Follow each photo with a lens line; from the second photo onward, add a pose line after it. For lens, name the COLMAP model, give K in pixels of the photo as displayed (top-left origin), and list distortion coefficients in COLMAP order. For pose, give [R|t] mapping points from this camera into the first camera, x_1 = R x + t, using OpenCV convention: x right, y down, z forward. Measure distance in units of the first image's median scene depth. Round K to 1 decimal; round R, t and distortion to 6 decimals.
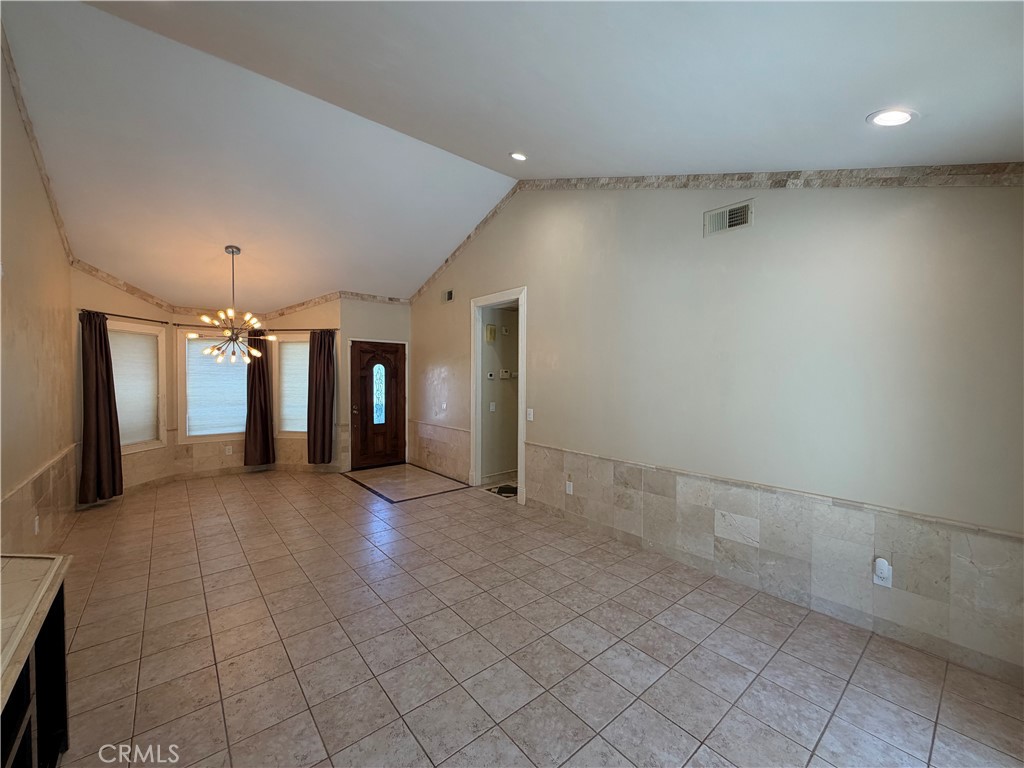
lens RADIAL K [[407.6, 0, 512.9], [0, 407.6, 384.5], [0, 0, 1]] dist [-0.001491, -0.000235]
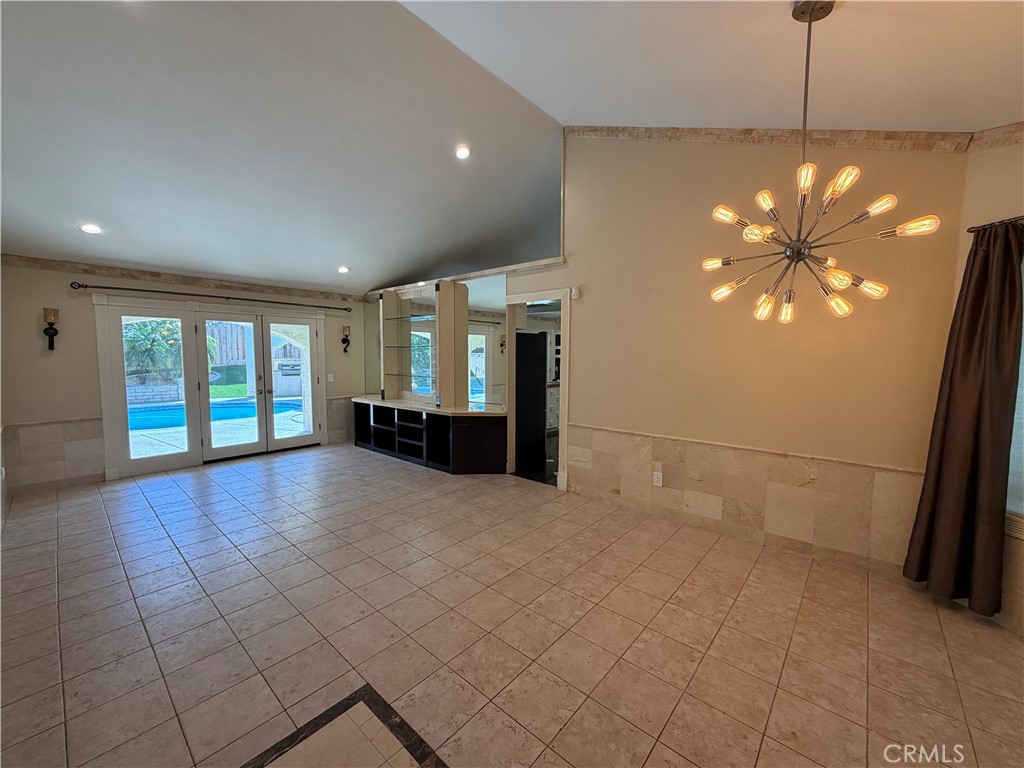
lens RADIAL K [[407.6, 0, 513.4], [0, 407.6, 384.4], [0, 0, 1]] dist [-0.001491, -0.000235]
pose [[-0.988950, 0.002474, -0.148228, -0.377563], [-0.012087, 0.995186, 0.097255, -0.027257], [0.147755, 0.097972, -0.984160, 1.372129]]
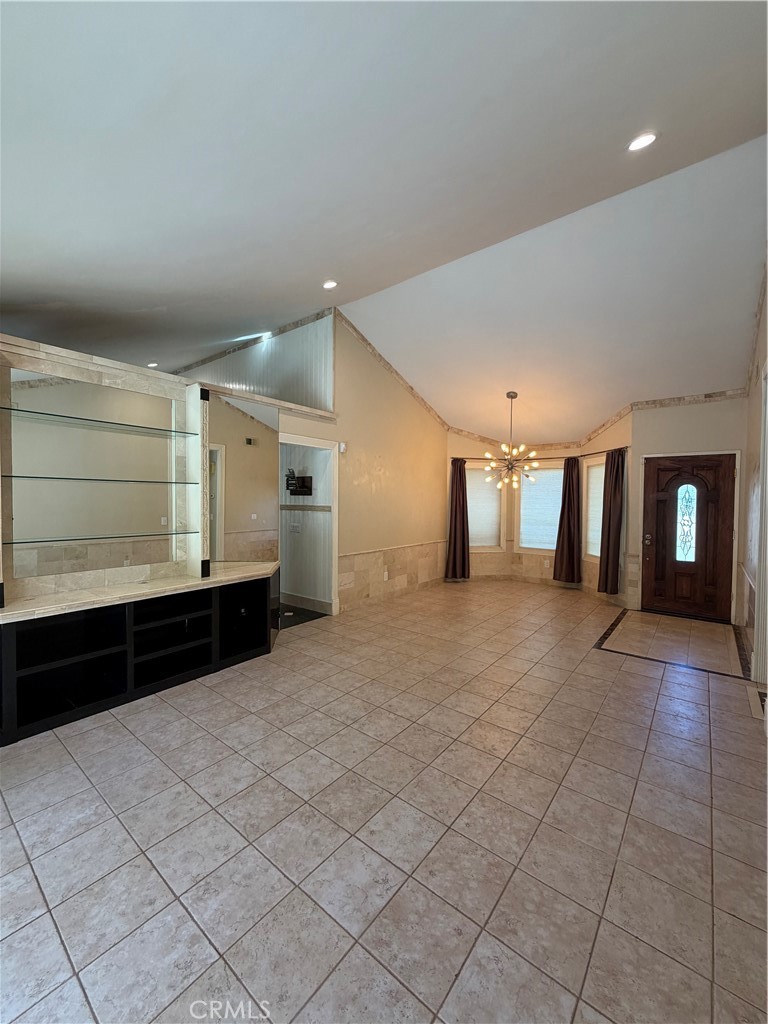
lens RADIAL K [[407.6, 0, 380.8], [0, 407.6, 509.8], [0, 0, 1]] dist [-0.001491, -0.000235]
pose [[0.193343, 0.020306, -0.980921, 0.443866], [-0.030438, 0.999429, 0.014689, 0.006515], [0.980659, 0.027017, 0.193850, 0.395941]]
